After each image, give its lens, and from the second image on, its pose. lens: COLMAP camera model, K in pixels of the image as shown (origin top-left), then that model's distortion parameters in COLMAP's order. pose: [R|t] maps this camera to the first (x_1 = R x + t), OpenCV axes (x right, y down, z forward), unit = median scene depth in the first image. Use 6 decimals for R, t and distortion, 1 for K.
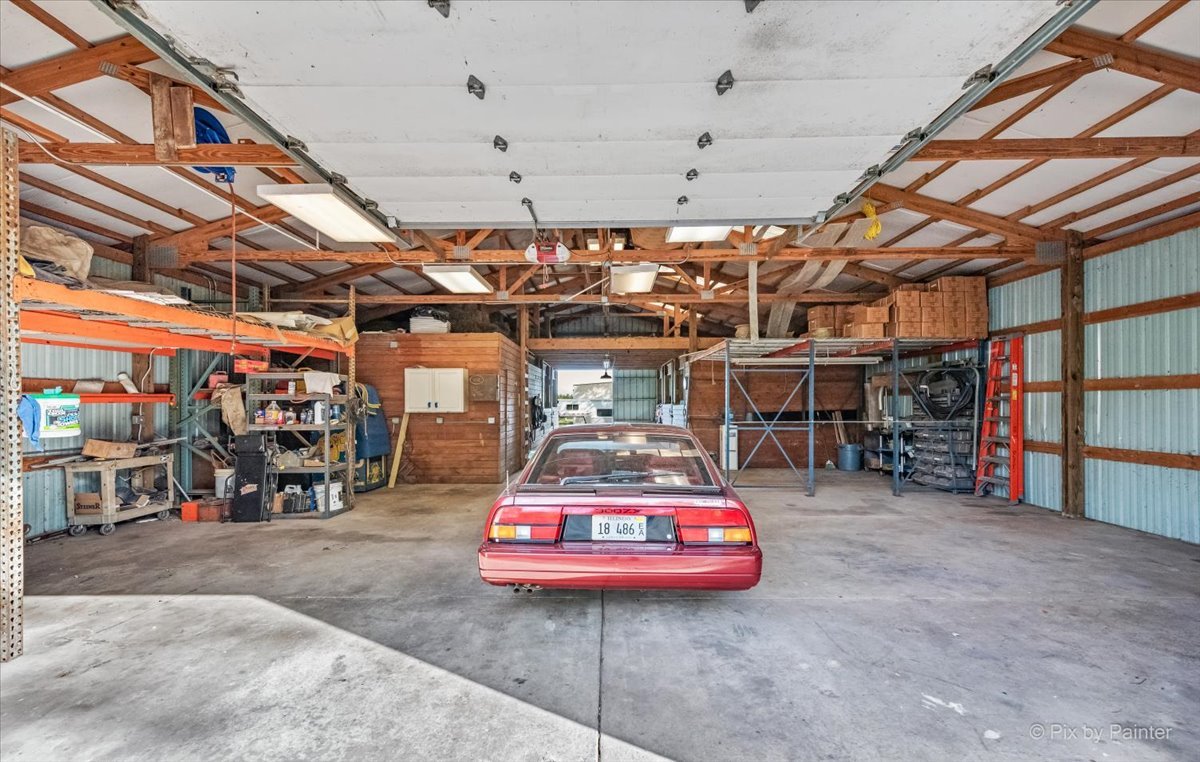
lens RADIAL K [[503.1, 0, 581.3], [0, 503.1, 397.4], [0, 0, 1]] dist [0.011985, -0.002640]
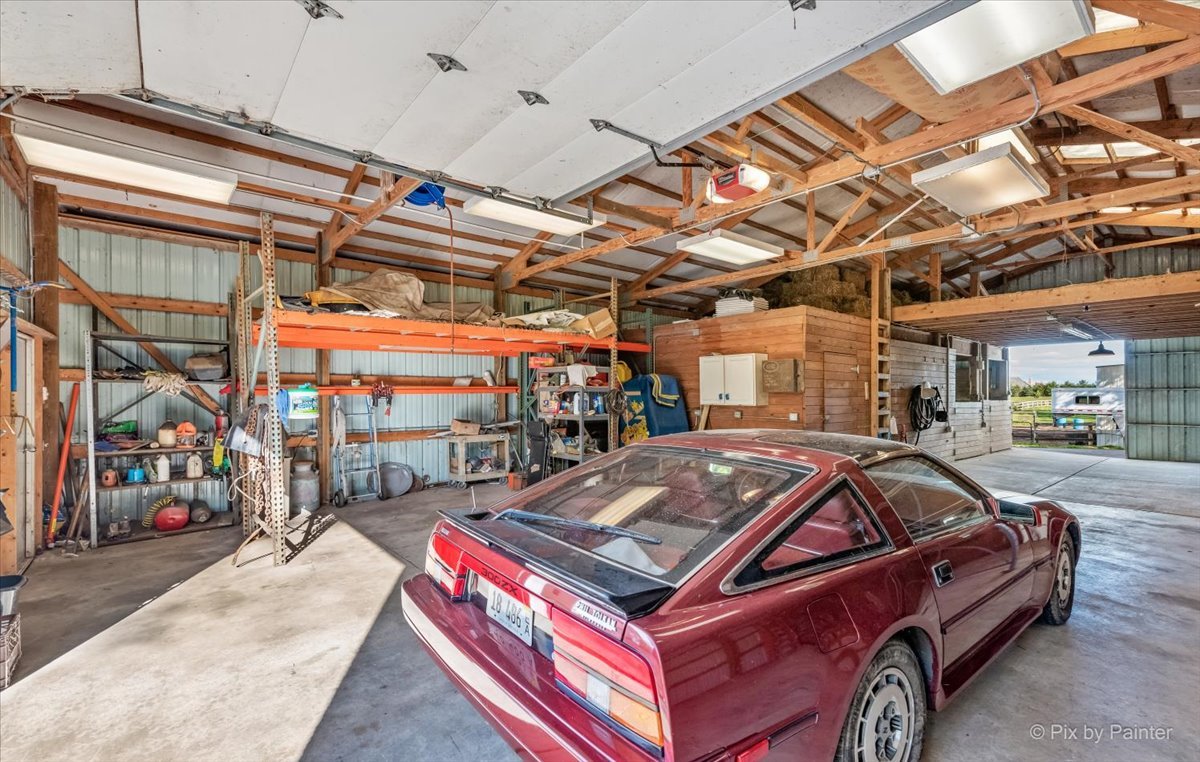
lens RADIAL K [[503.1, 0, 592.7], [0, 503.1, 389.5], [0, 0, 1]] dist [0.011985, -0.002640]
pose [[0.665178, -0.001609, -0.746683, 0.283275], [0.005355, 0.999982, 0.002615, -0.001481], [0.746666, -0.005738, 0.665175, 0.325171]]
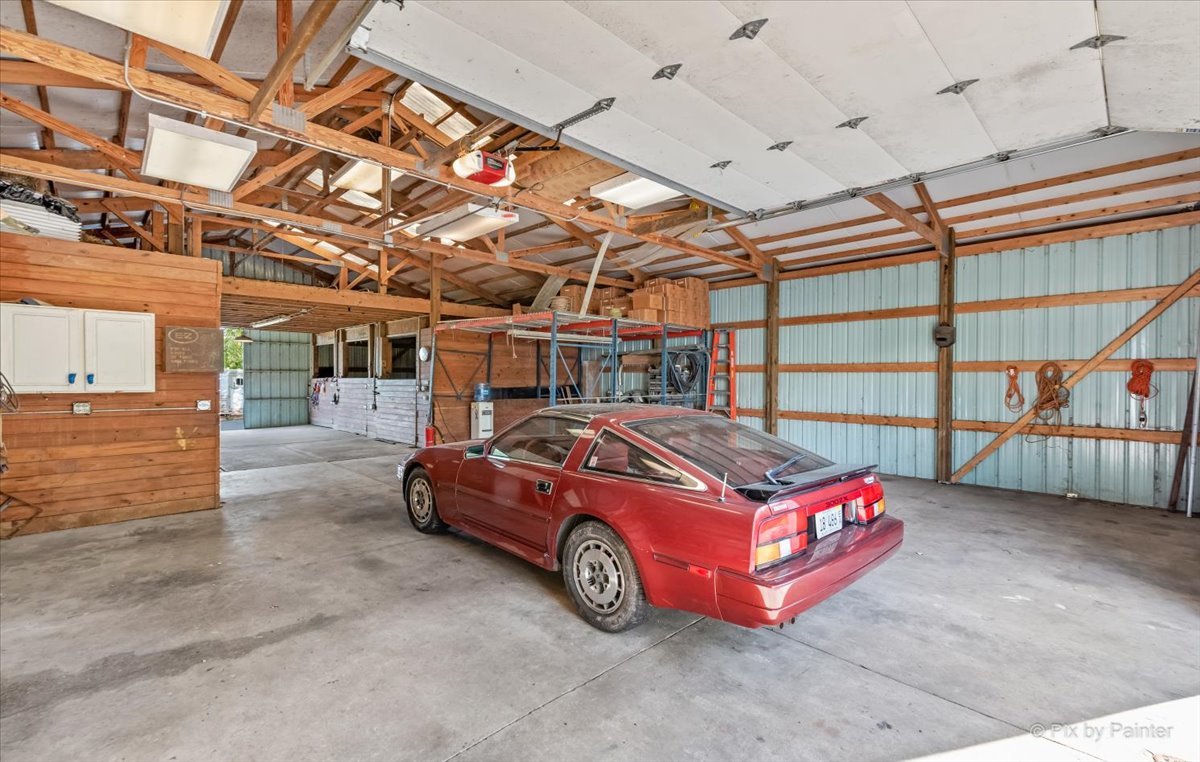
lens RADIAL K [[538.0, 0, 592.6], [0, 538.0, 378.3], [0, 0, 1]] dist [0.010440, -0.000395]
pose [[0.692662, 0.006880, 0.721229, -0.446715], [-0.017497, 0.999821, 0.007267, 0.001724], [-0.721050, -0.017653, 0.692658, 0.308072]]
